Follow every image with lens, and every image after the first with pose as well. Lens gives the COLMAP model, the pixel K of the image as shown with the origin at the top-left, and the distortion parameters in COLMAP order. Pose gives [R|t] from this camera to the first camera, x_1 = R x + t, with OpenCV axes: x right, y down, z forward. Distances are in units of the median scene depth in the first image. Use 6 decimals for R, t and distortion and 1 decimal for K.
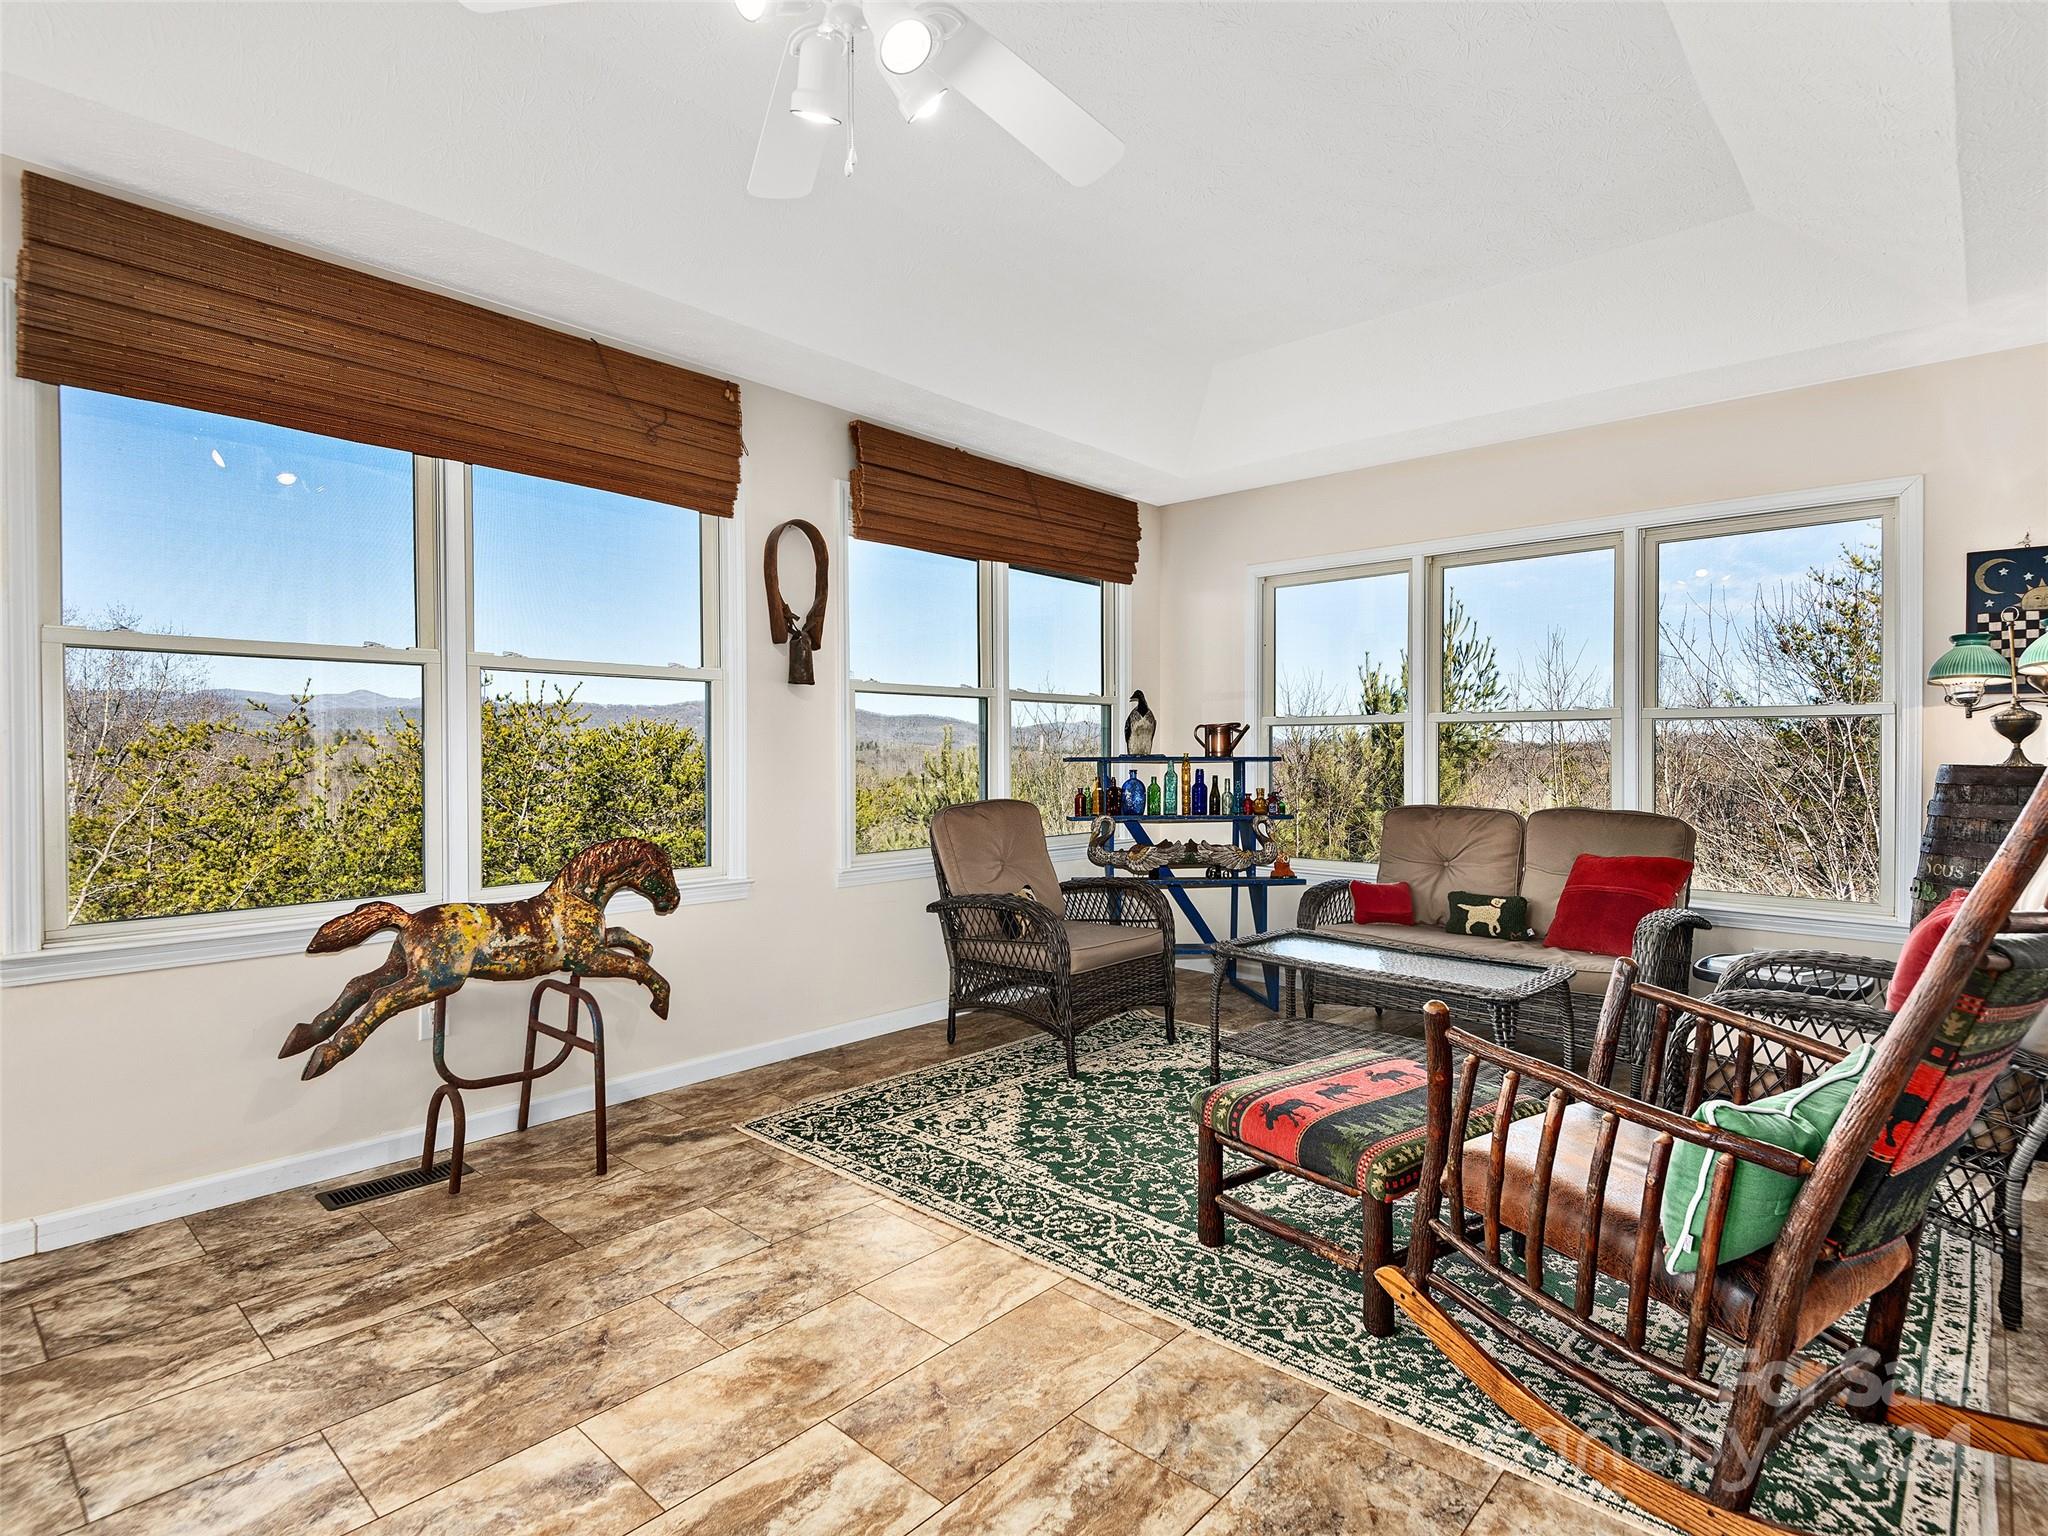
lens RADIAL K [[1039.9, 0, 1032.3], [0, 1039.9, 738.0], [0, 0, 1]] dist [0.053593, -0.039484]
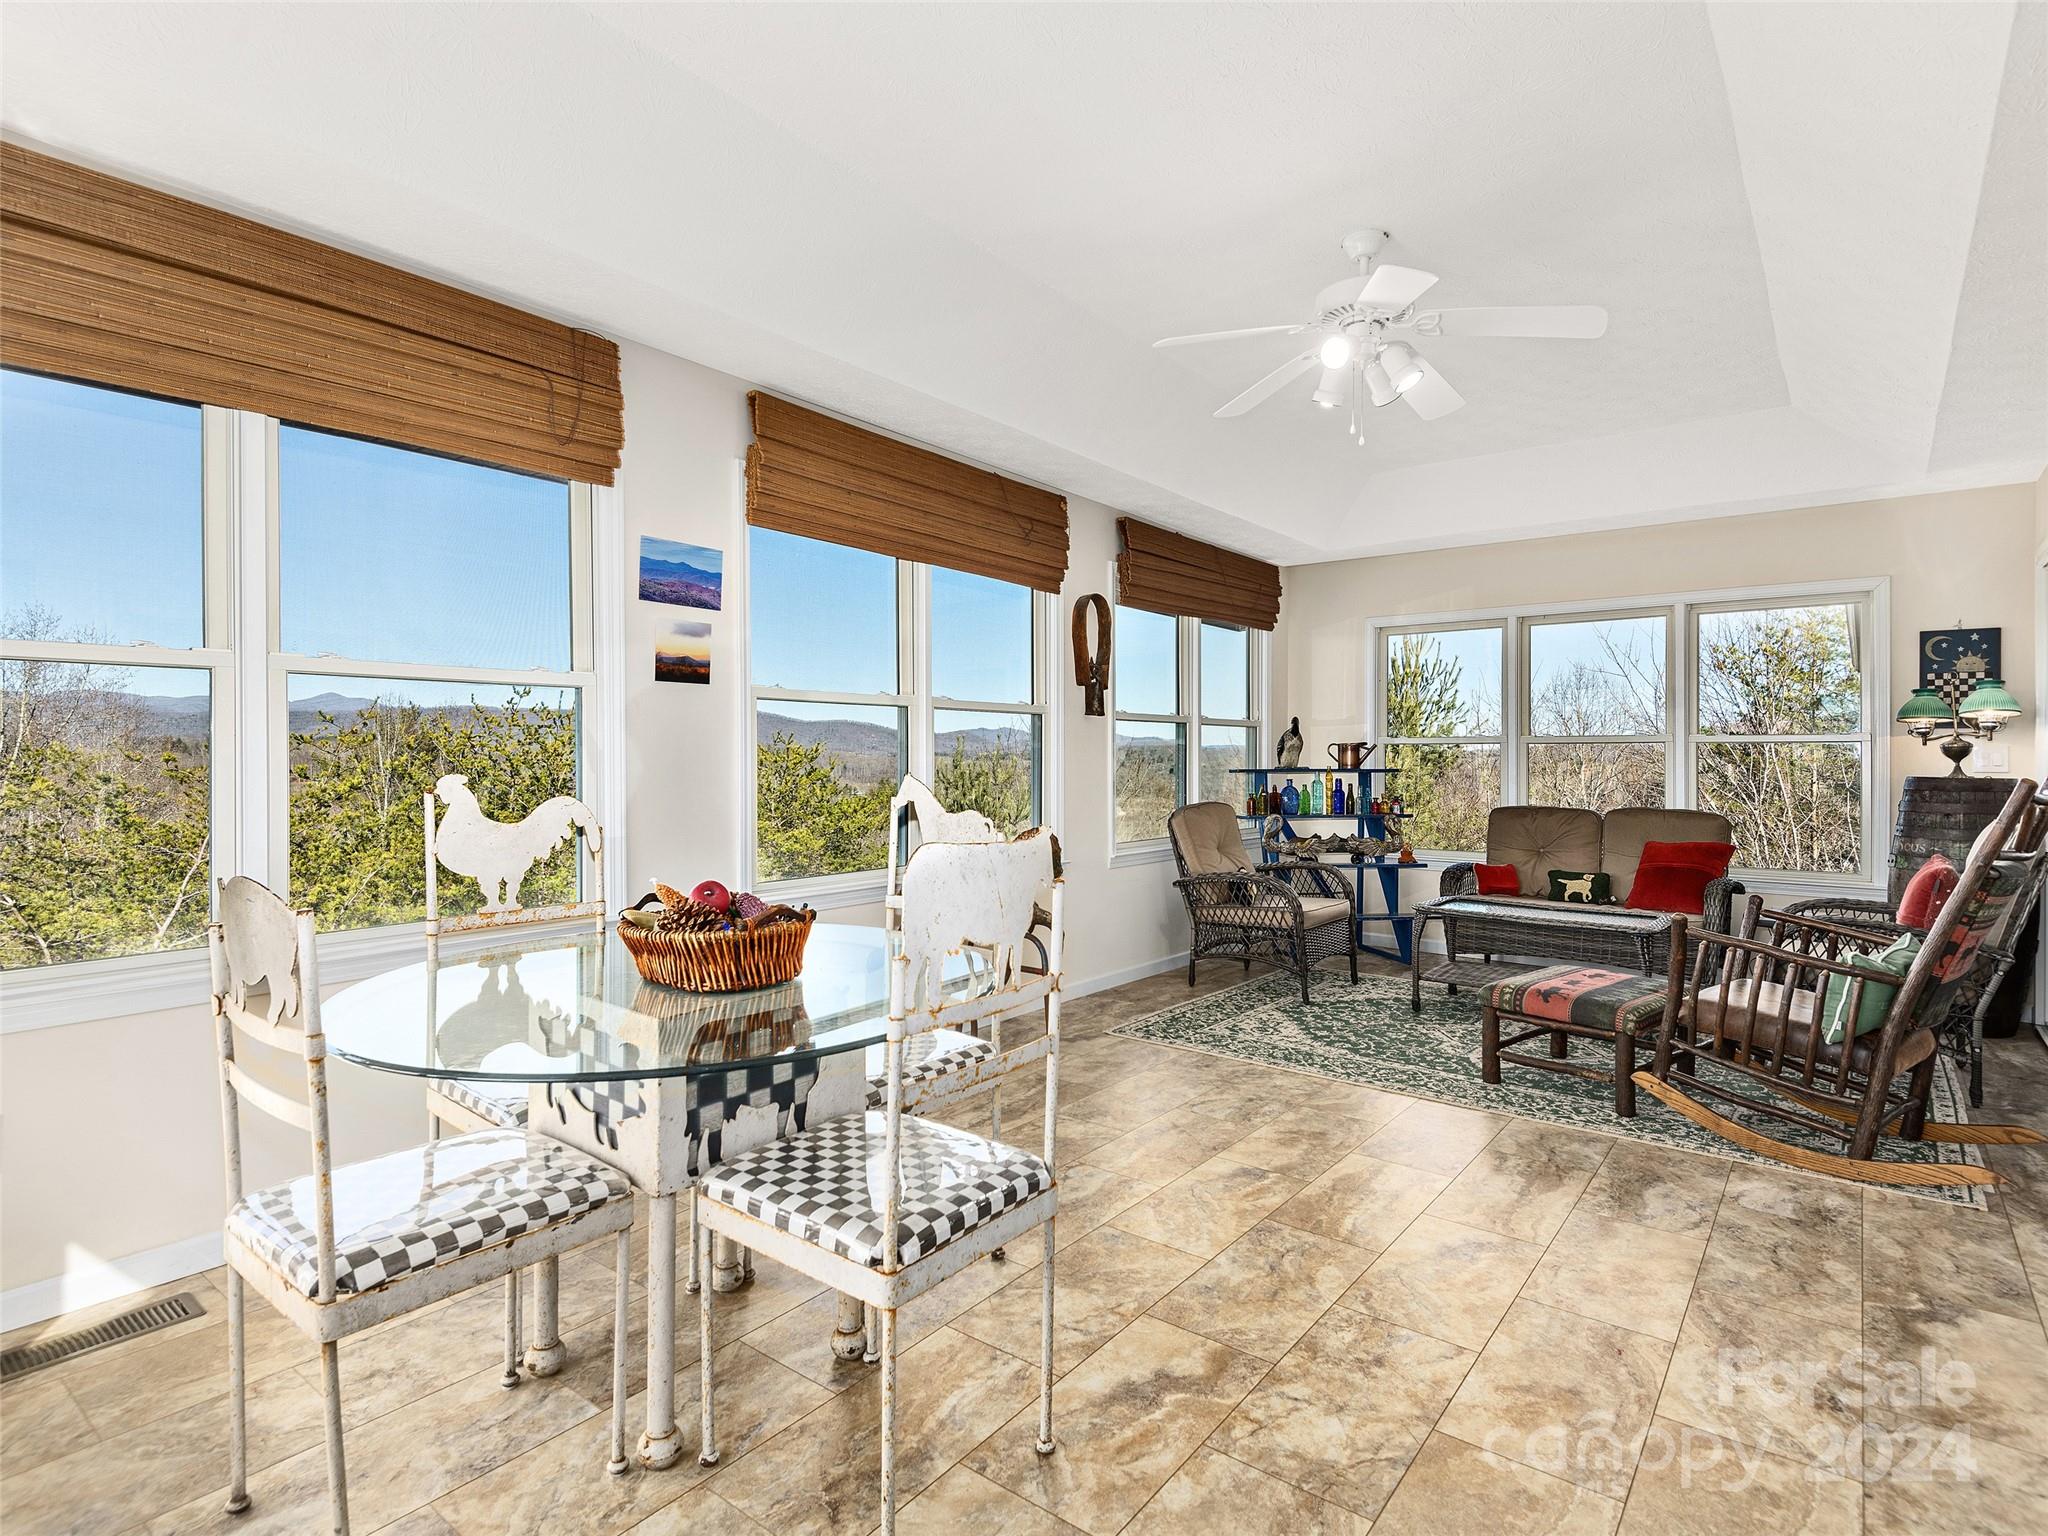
lens RADIAL K [[1057.0, 0, 1025.7], [0, 1057.0, 736.9], [0, 0, 1]] dist [0.056223, -0.044667]
pose [[0.997204, 0.002621, 0.074688, -0.428292], [-0.002124, 0.999975, -0.006737, -0.015636], [-0.074703, 0.006559, 0.997184, -0.362374]]
